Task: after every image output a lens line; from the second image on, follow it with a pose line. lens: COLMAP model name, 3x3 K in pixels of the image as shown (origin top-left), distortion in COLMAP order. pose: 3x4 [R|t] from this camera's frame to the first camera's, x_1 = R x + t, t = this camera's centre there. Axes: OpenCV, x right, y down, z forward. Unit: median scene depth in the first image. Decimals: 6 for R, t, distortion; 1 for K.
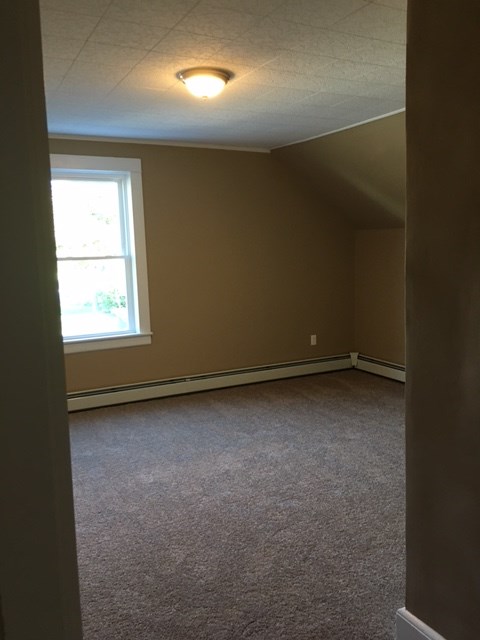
lens RADIAL K [[551.1, 0, 240.2], [0, 551.1, 322.0], [0, 0, 1]] dist [0.036166, -0.013708]
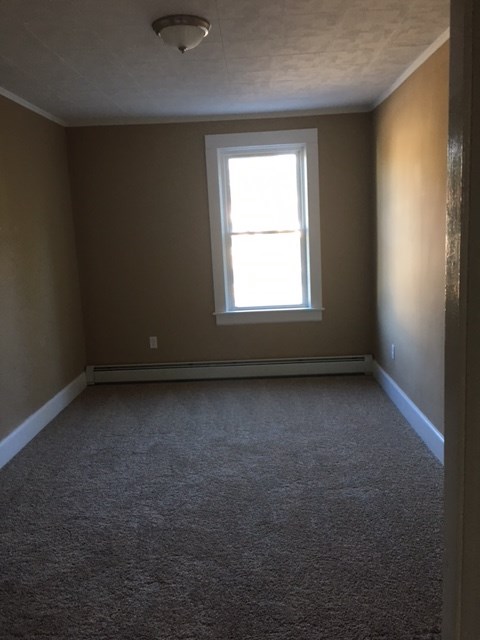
lens RADIAL K [[551.1, 0, 240.4], [0, 551.1, 317.6], [0, 0, 1]] dist [0.036166, -0.013708]
pose [[0.876203, 0.065931, -0.477411, 0.187491], [-0.041840, 0.997264, 0.060935, -0.018921], [0.480123, -0.033416, 0.876565, 0.077371]]
